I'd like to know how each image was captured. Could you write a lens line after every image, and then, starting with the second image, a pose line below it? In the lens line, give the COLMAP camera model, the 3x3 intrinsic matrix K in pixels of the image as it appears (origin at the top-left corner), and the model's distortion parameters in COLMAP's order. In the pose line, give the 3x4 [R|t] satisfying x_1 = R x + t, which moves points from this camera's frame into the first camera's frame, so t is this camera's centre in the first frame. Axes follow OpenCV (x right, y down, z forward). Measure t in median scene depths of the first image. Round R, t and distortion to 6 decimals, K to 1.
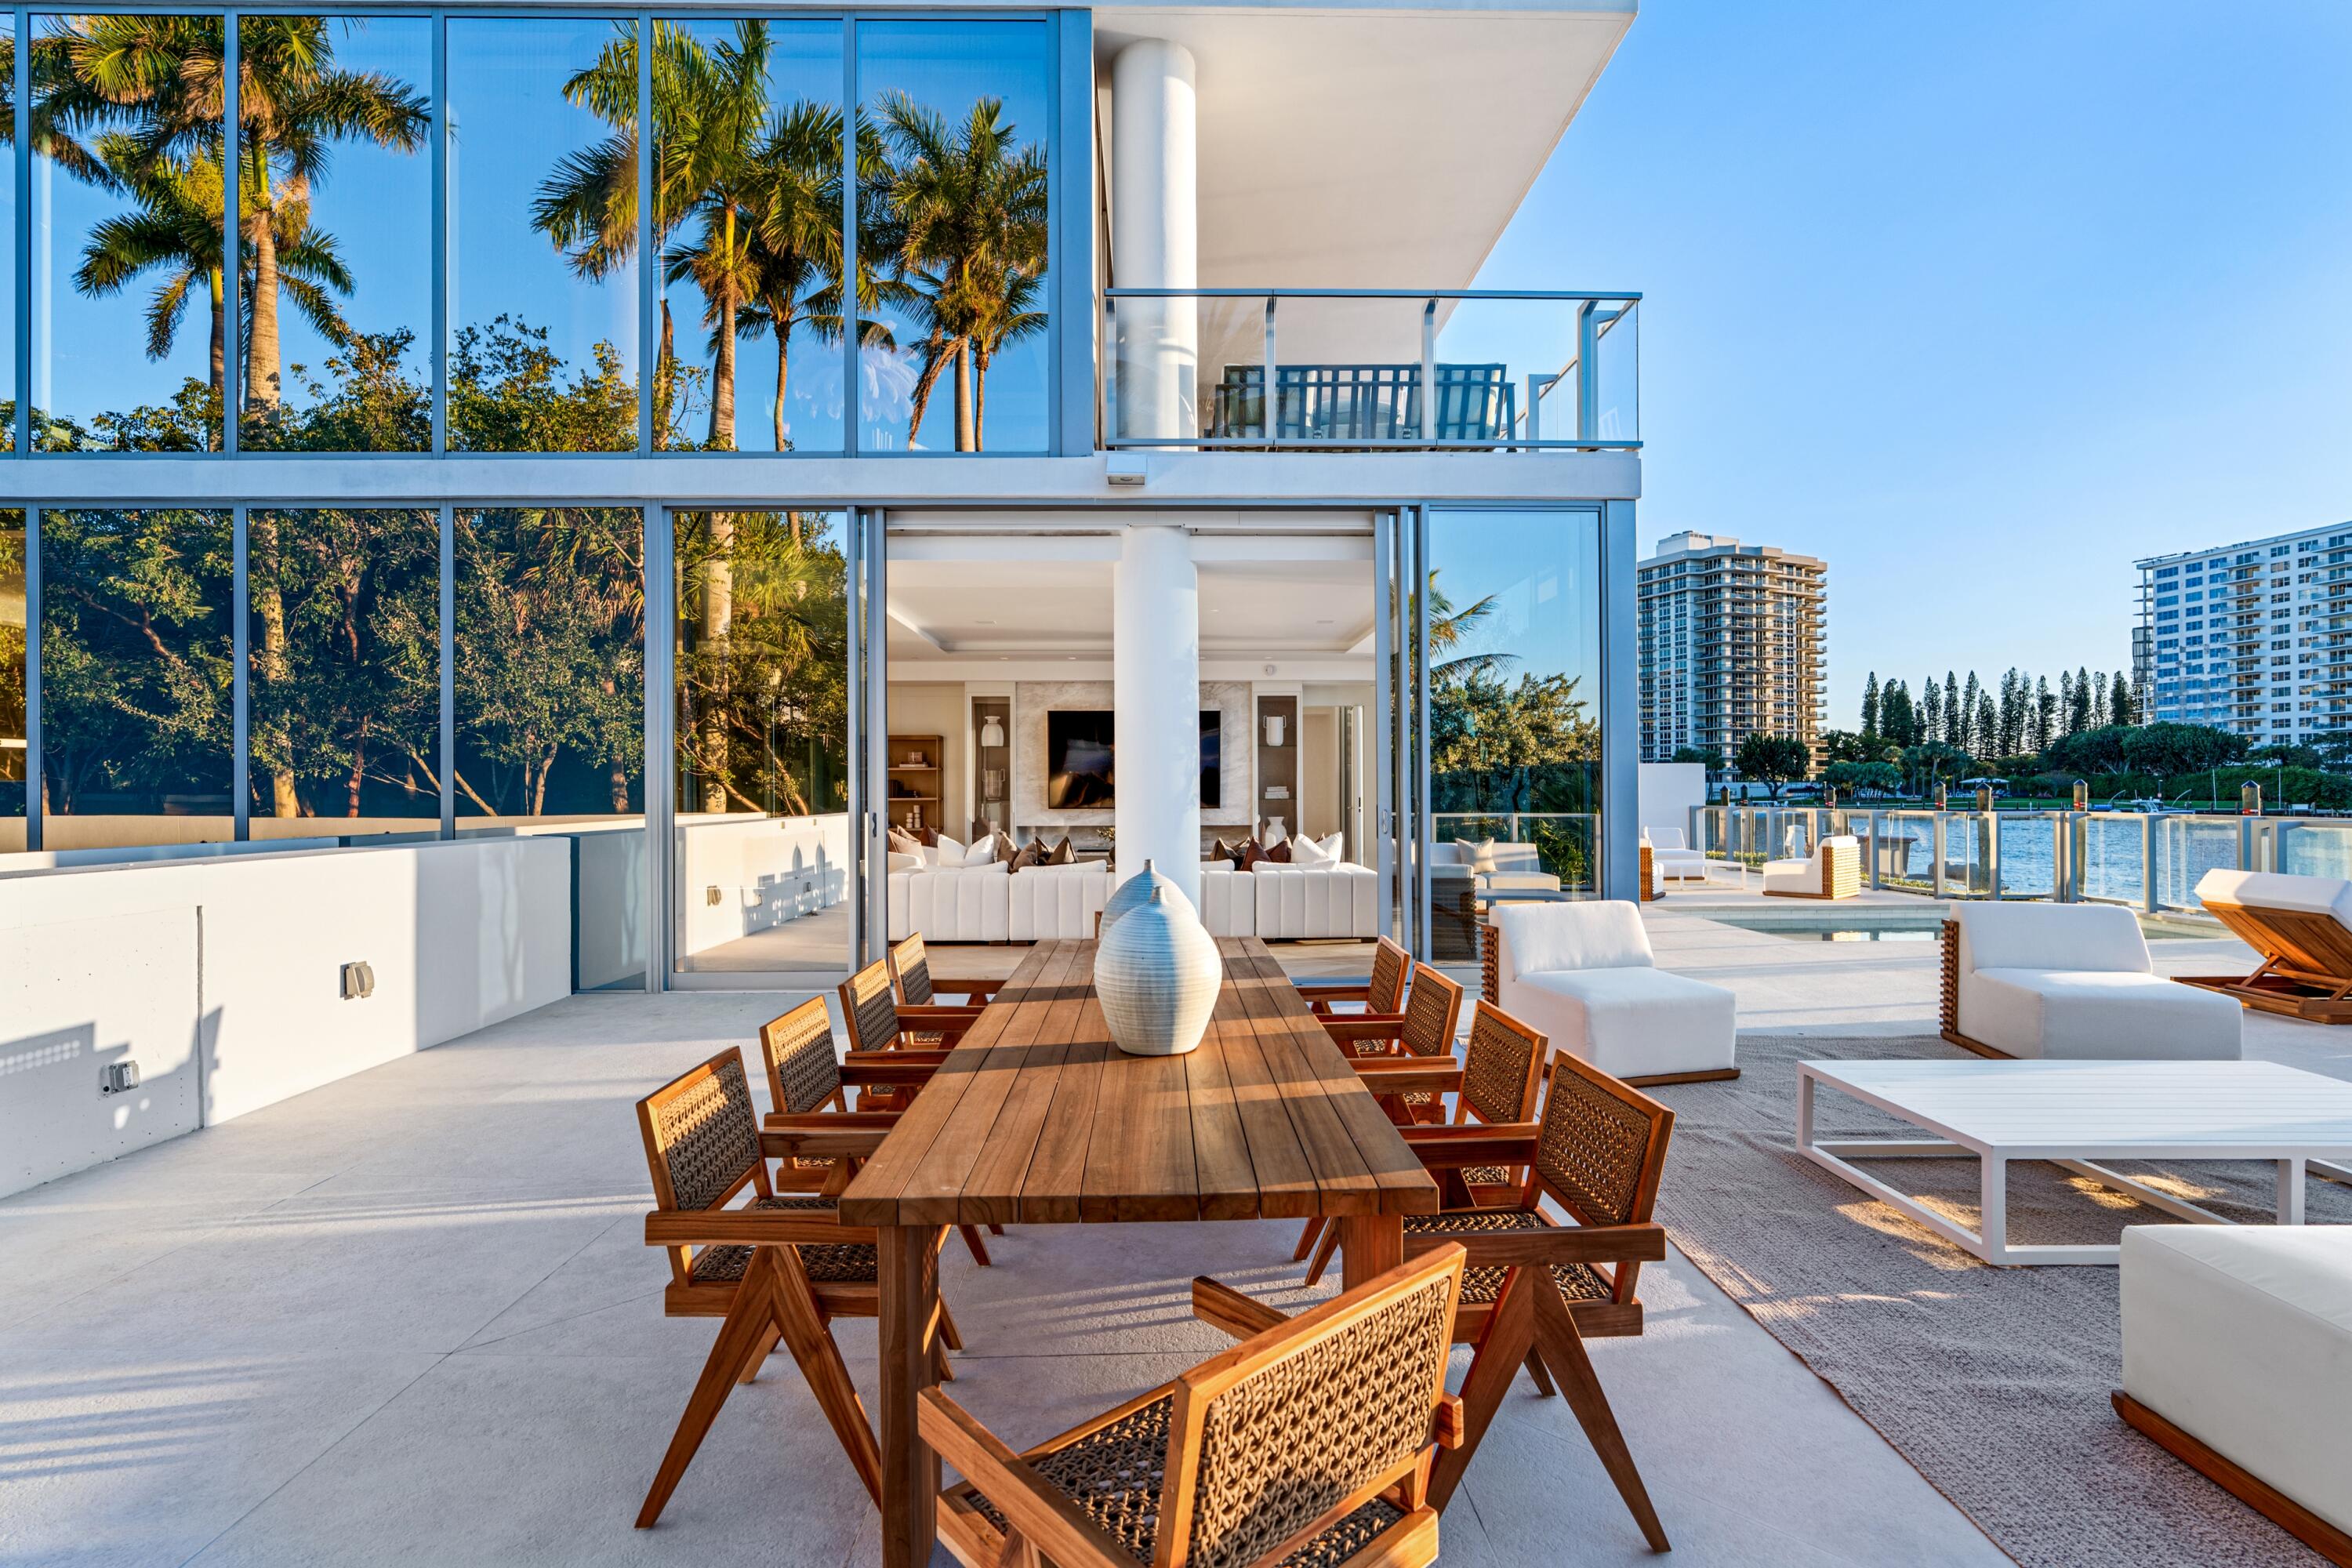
lens RADIAL K [[1061.5, 0, 1177.6], [0, 1061.5, 785.5], [0, 0, 1]] dist [-0.003063, 0.001181]
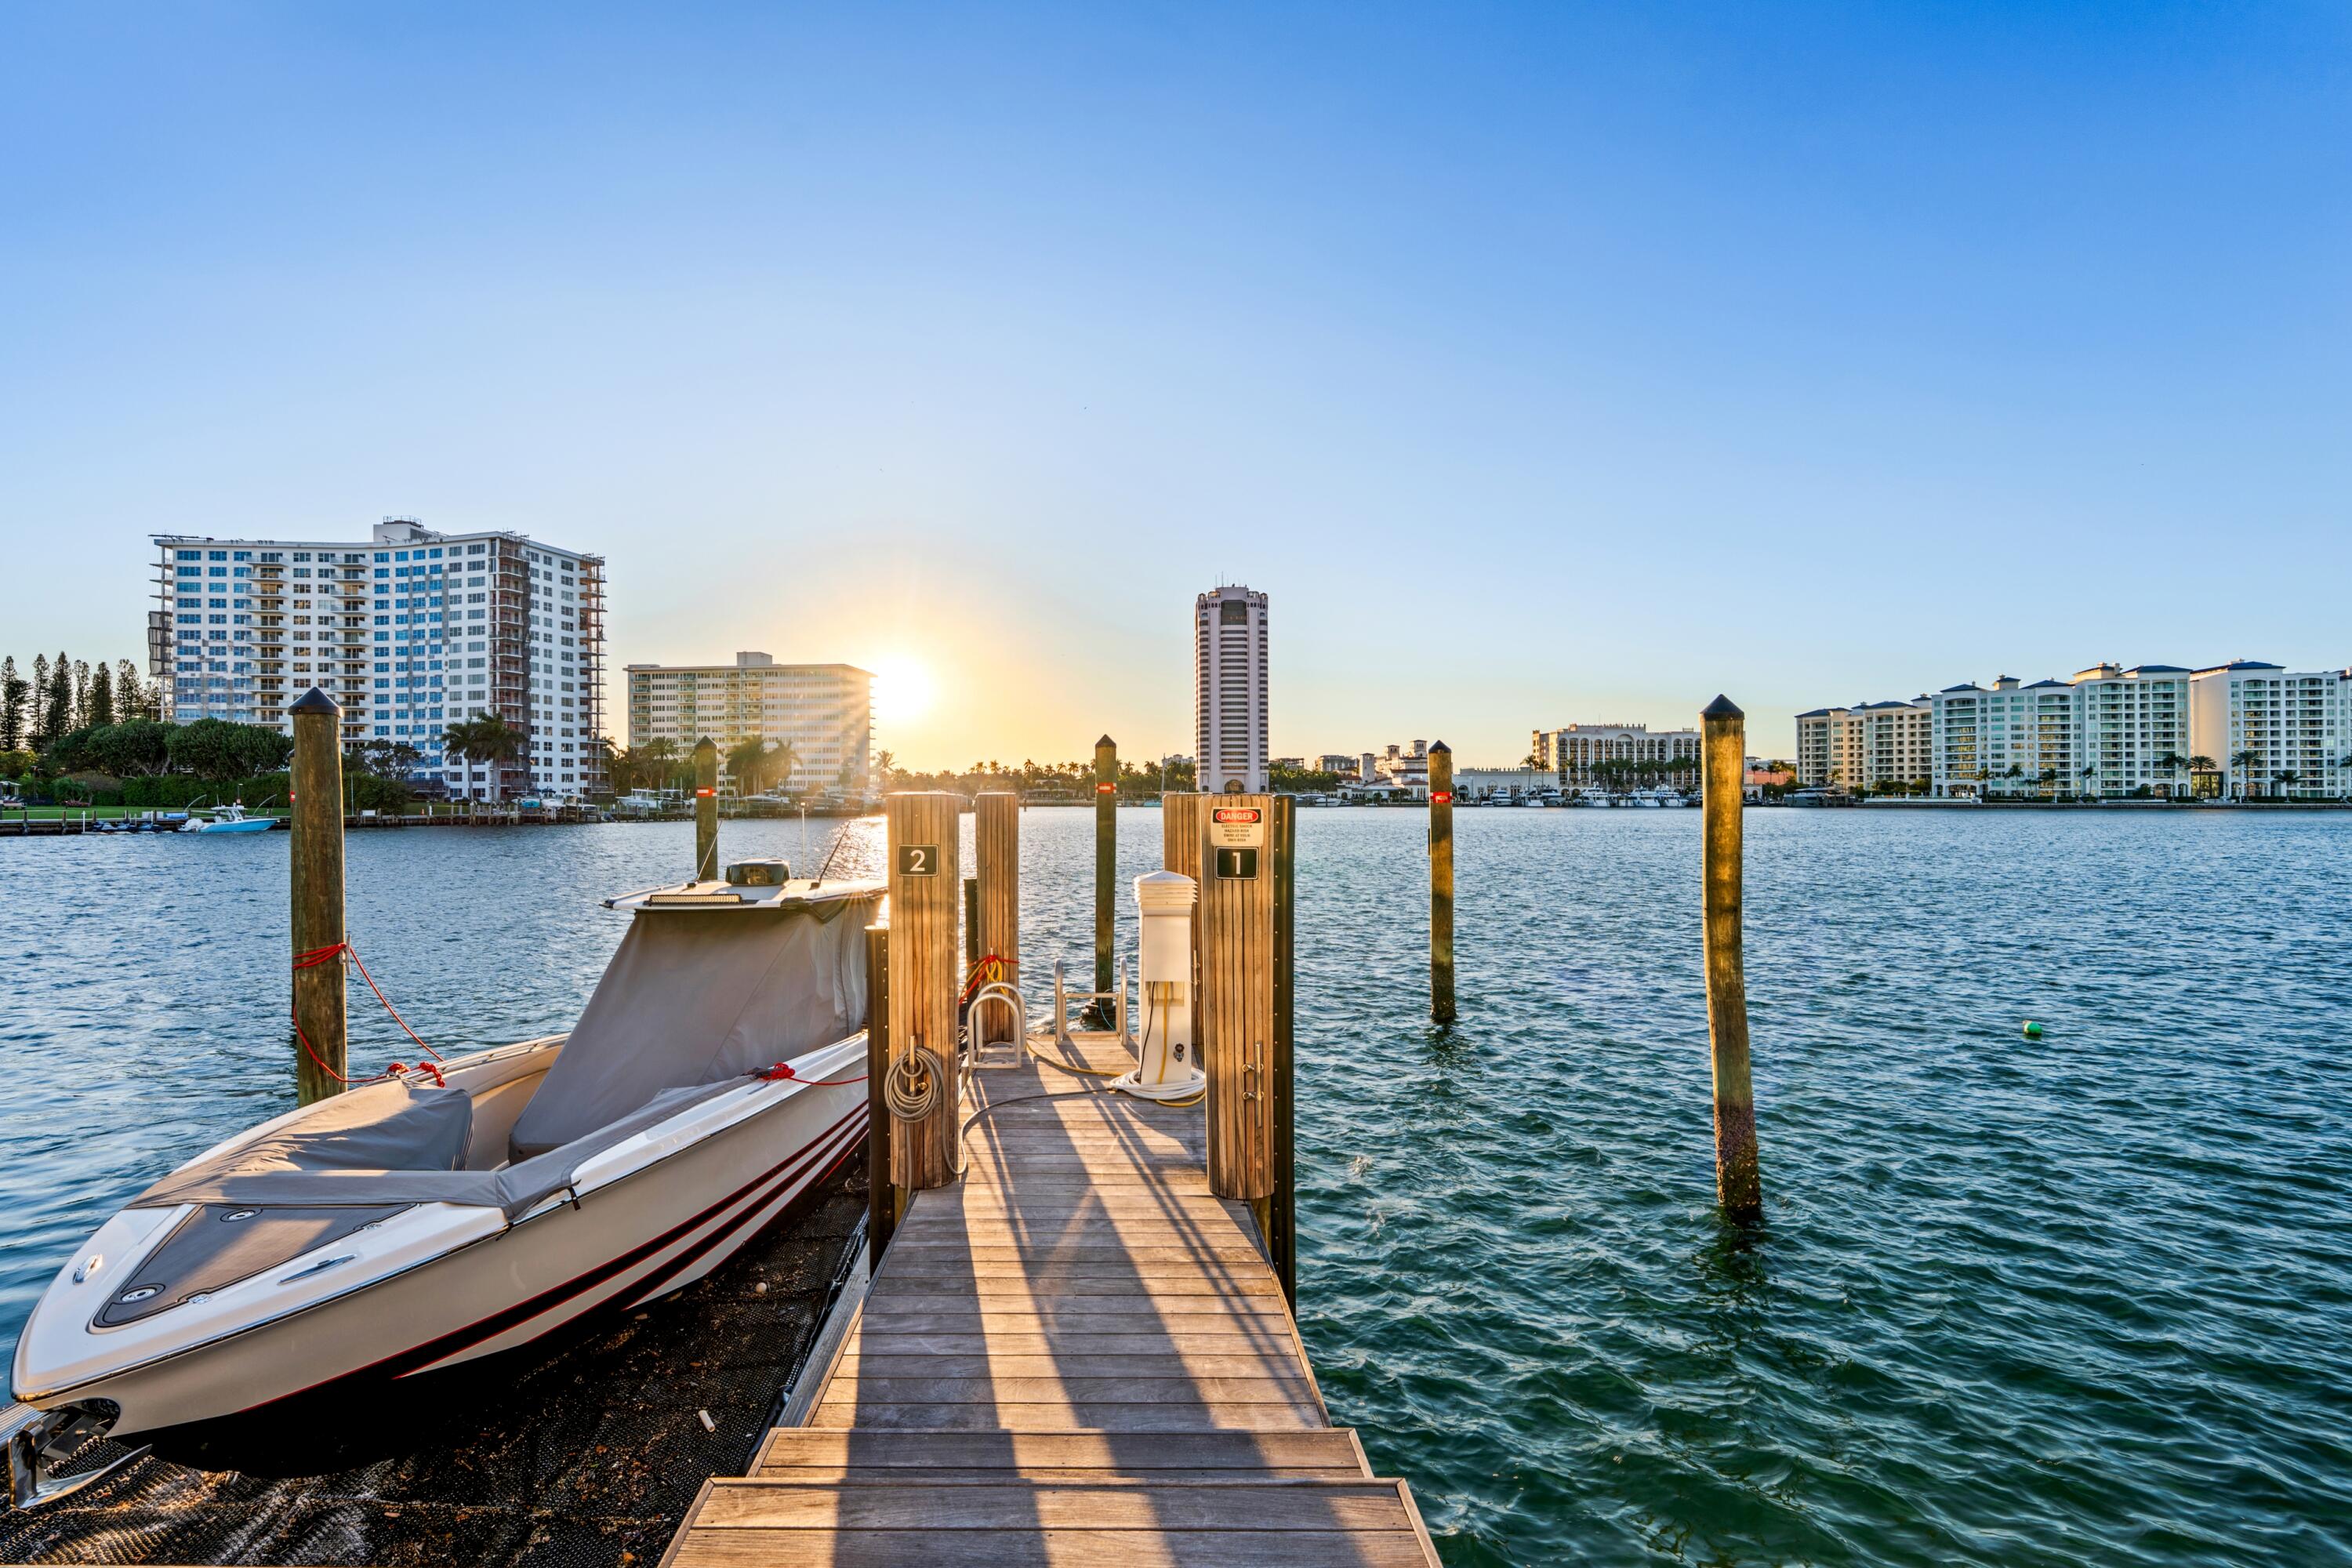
lens RADIAL K [[1083.7, 0, 1093.4], [0, 1083.7, 794.1], [0, 0, 1]] dist [-0.002220, -0.000452]
pose [[0.061264, 0.006350, 0.998101, 0.112841], [-0.003812, 0.999974, -0.006128, 0.006967], [-0.998114, -0.003430, 0.061286, 0.299544]]
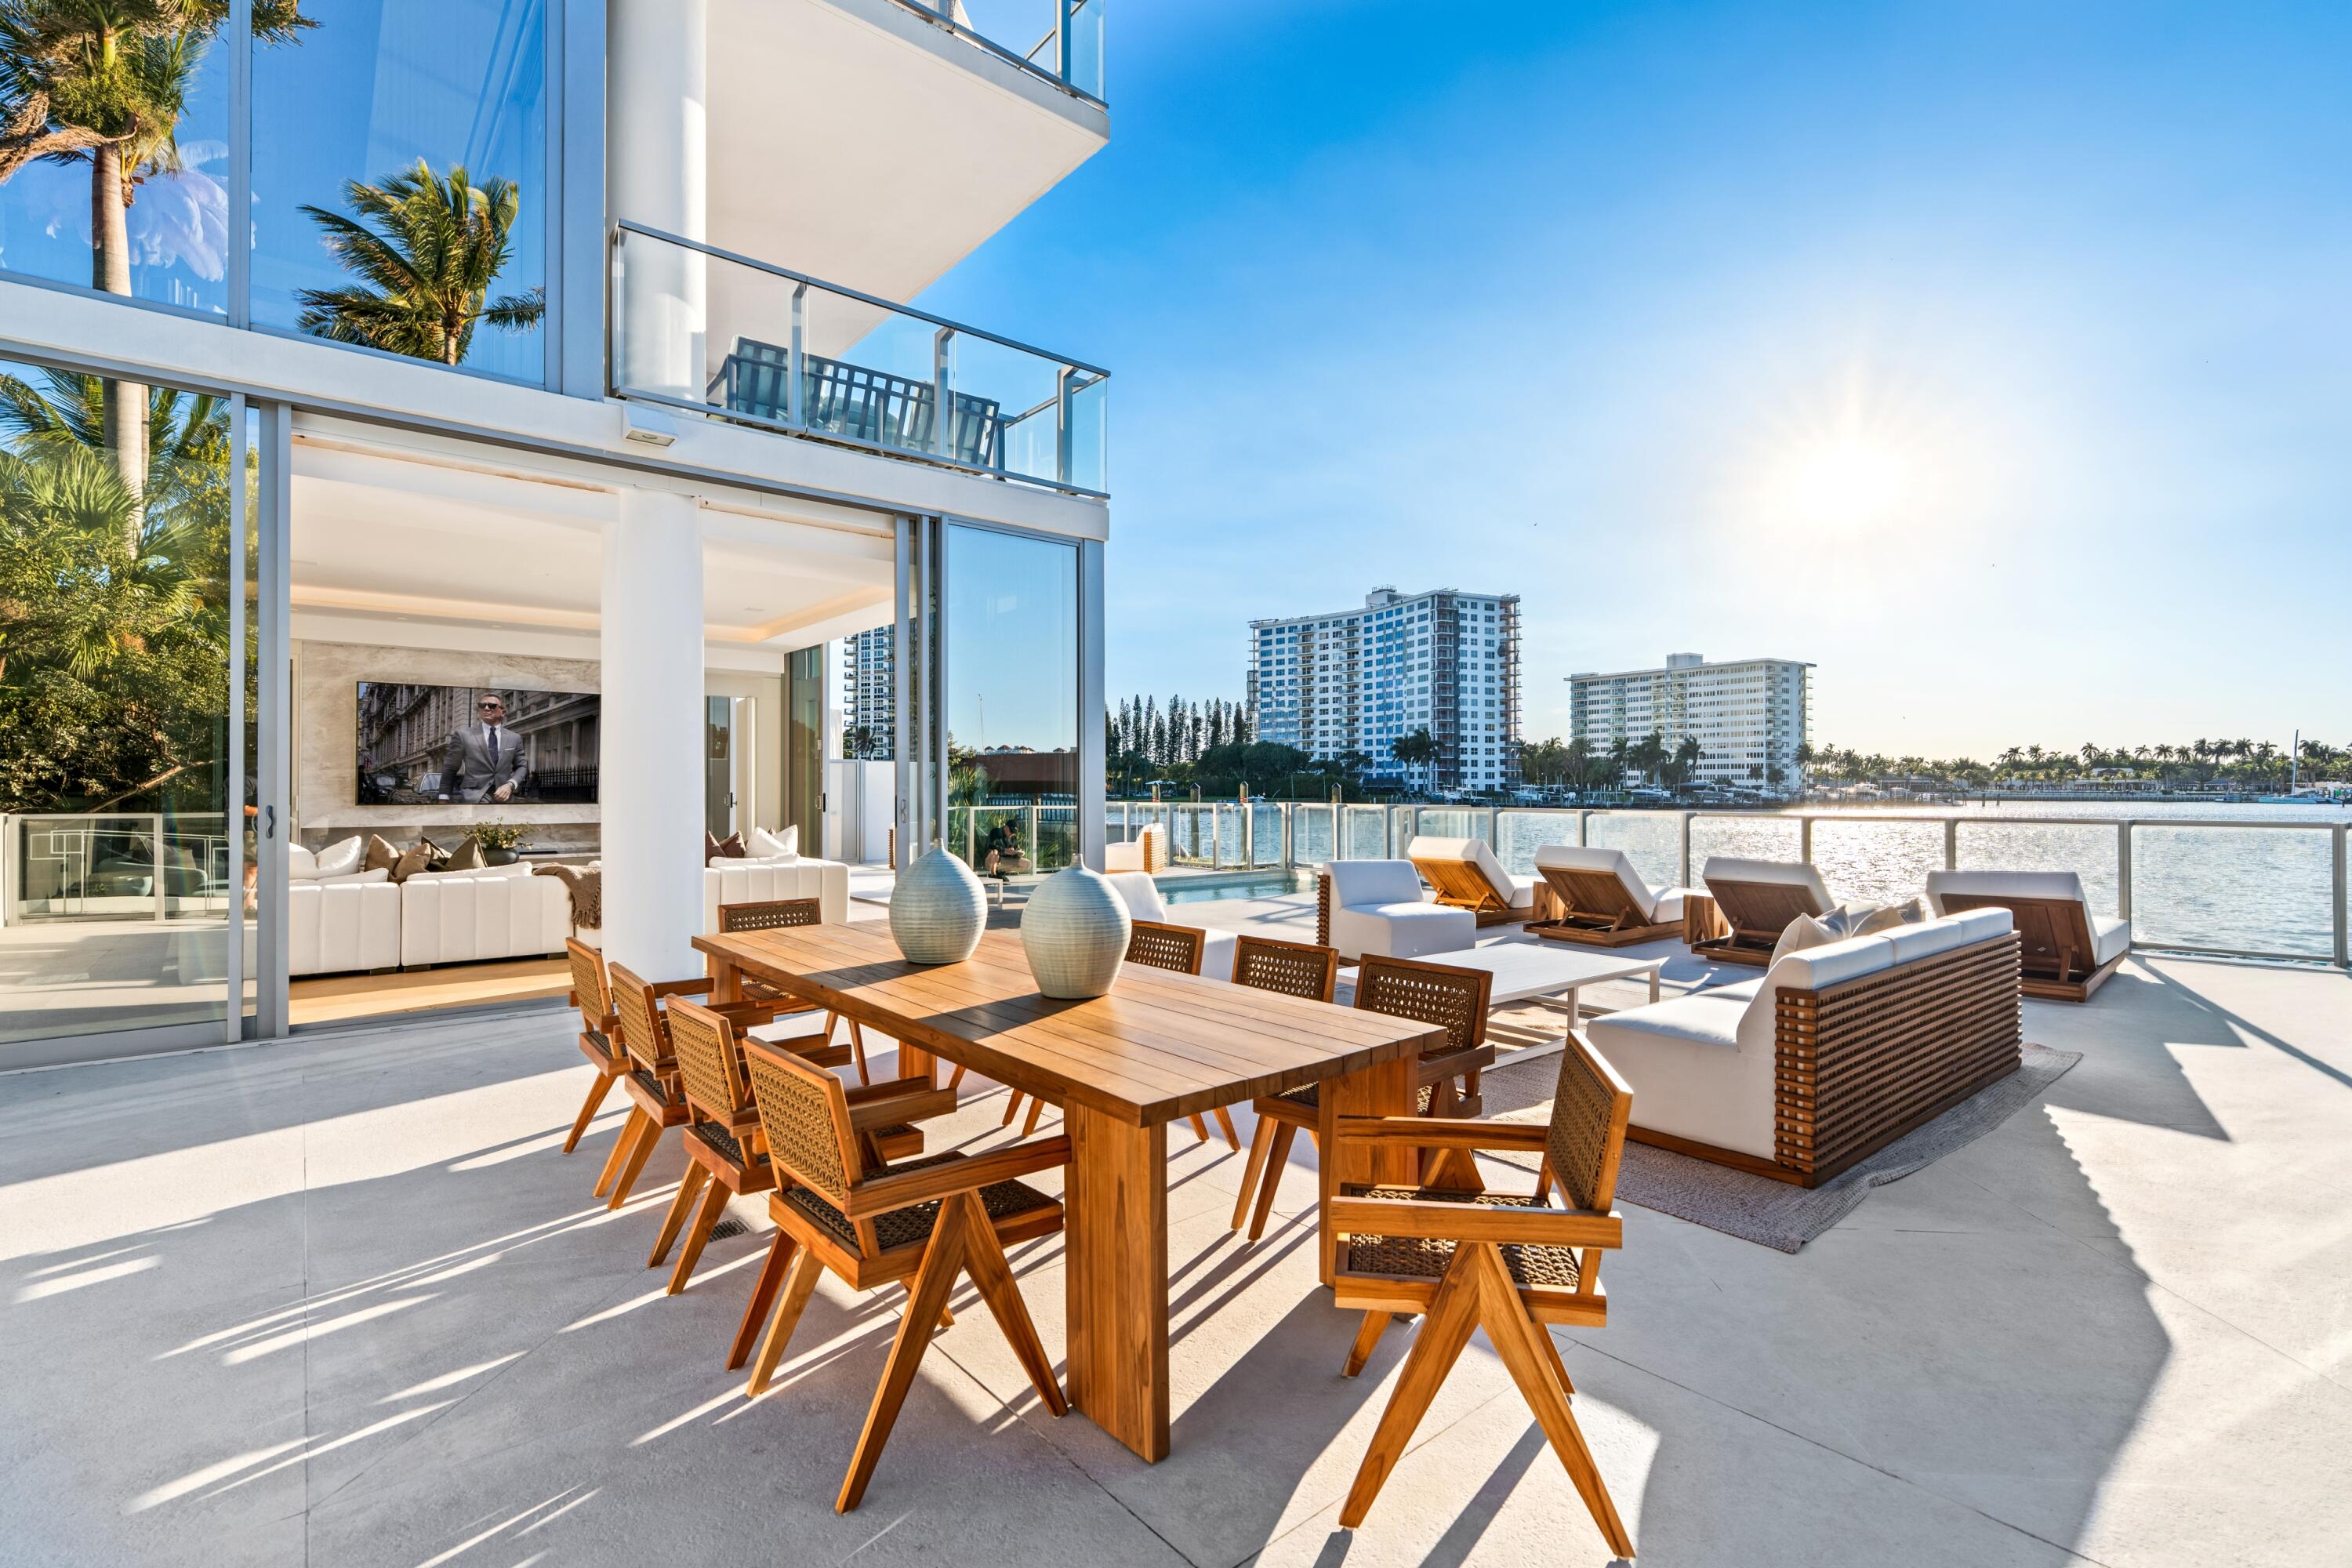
lens RADIAL K [[1056.3, 0, 1181.1], [0, 1056.3, 777.4], [0, 0, 1]] dist [-0.002121, 0.000492]
pose [[0.779572, 0.010017, 0.626232, -0.015974], [-0.005644, 0.999944, -0.008970, 0.000522], [-0.626287, 0.003458, 0.779585, 0.000785]]
